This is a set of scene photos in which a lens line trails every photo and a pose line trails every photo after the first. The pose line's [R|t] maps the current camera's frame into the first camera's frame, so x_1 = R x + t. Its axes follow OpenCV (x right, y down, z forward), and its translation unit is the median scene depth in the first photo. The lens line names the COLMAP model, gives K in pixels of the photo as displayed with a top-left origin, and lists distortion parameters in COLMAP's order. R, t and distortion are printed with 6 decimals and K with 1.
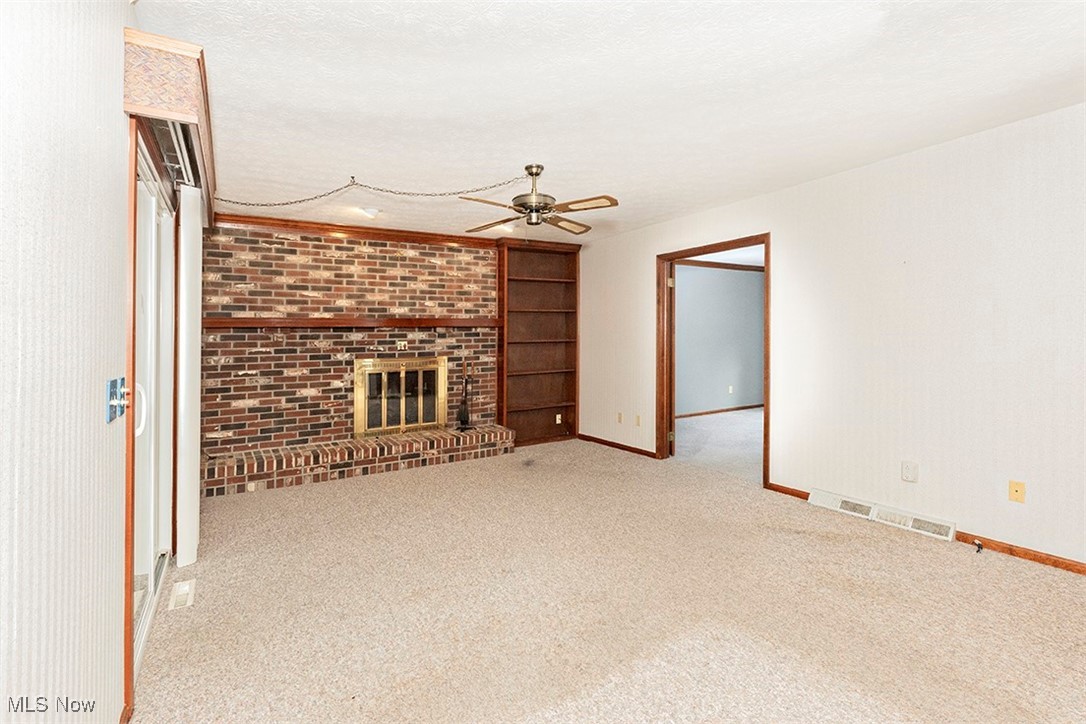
lens RADIAL K [[499.7, 0, 582.7], [0, 499.7, 335.3], [0, 0, 1]] dist [0.005775, -0.003155]
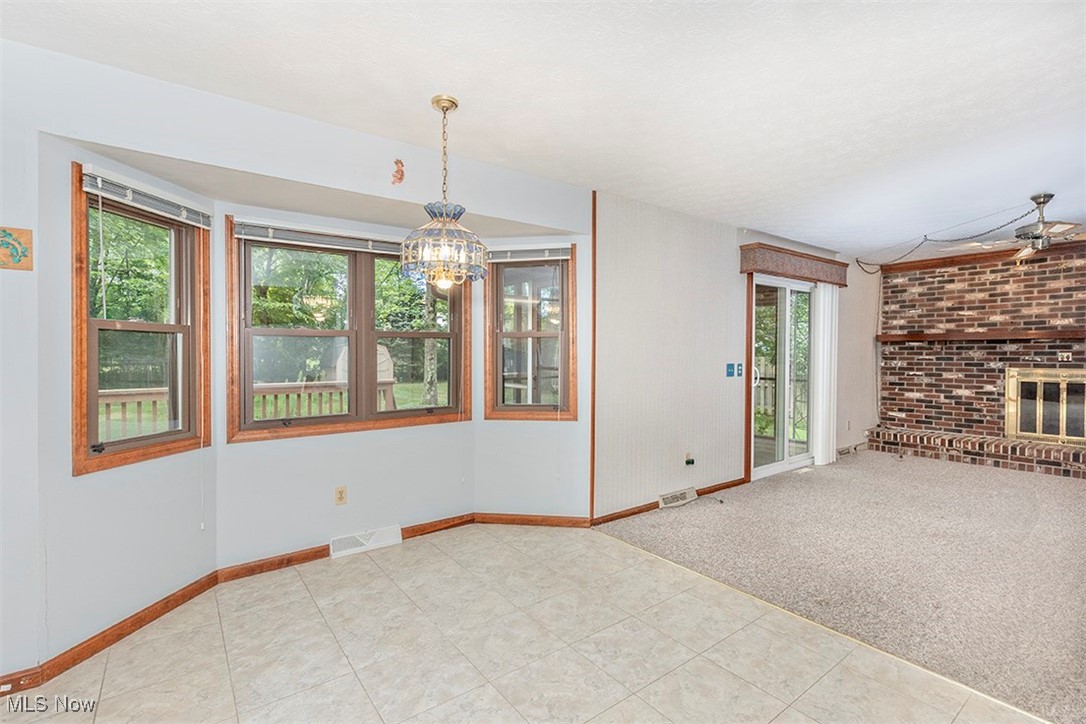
lens RADIAL K [[499.7, 0, 563.2], [0, 499.7, 363.1], [0, 0, 1]] dist [0.005775, -0.003155]
pose [[0.087542, 0.036654, -0.995486, 0.587052], [0.005923, 0.999286, 0.037314, -0.010958], [0.996143, -0.009163, 0.087263, -0.095367]]
